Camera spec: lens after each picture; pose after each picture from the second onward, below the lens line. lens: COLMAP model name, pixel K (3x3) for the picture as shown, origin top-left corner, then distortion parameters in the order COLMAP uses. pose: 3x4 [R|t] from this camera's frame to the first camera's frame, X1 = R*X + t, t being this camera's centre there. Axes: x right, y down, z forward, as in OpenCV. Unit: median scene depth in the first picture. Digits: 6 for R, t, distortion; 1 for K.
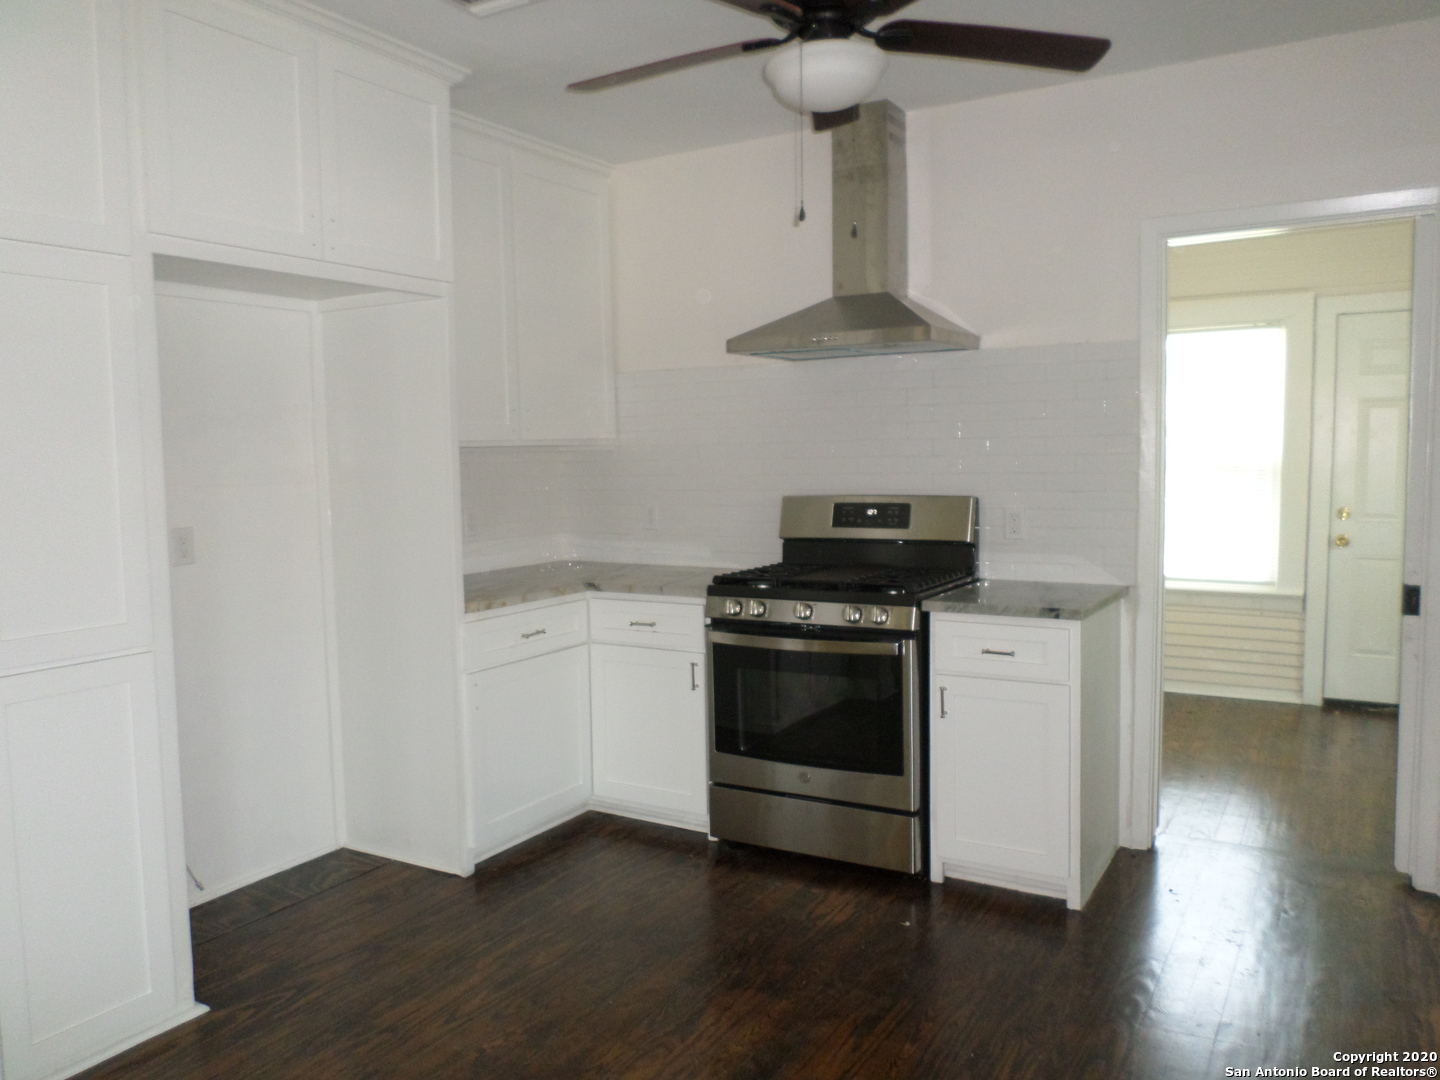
lens RADIAL K [[1090.4, 0, 720.0], [0, 1090.4, 540.0], [0, 0, 1]] dist [-0.028011, -0.002173]
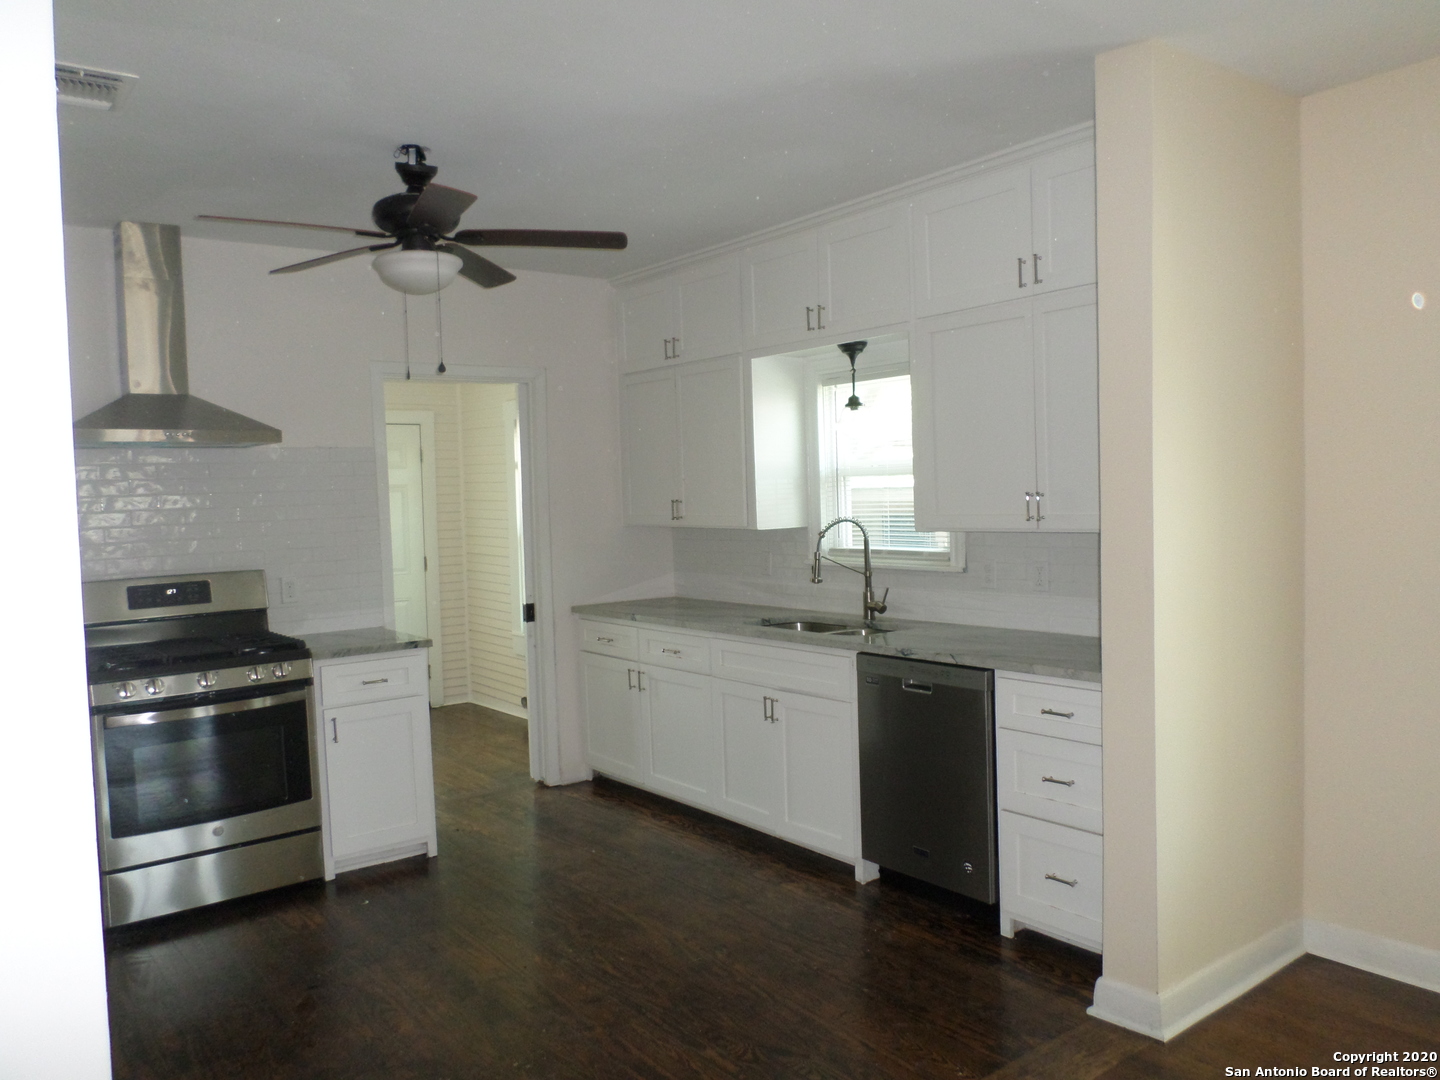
lens RADIAL K [[1090.4, 0, 720.0], [0, 1090.4, 540.0], [0, 0, 1]] dist [-0.028011, -0.002173]
pose [[0.363665, -0.037089, 0.930791, -0.780211], [0.101847, 0.994800, -0.000152, -0.024287], [-0.925945, 0.094853, 0.365552, 0.105113]]
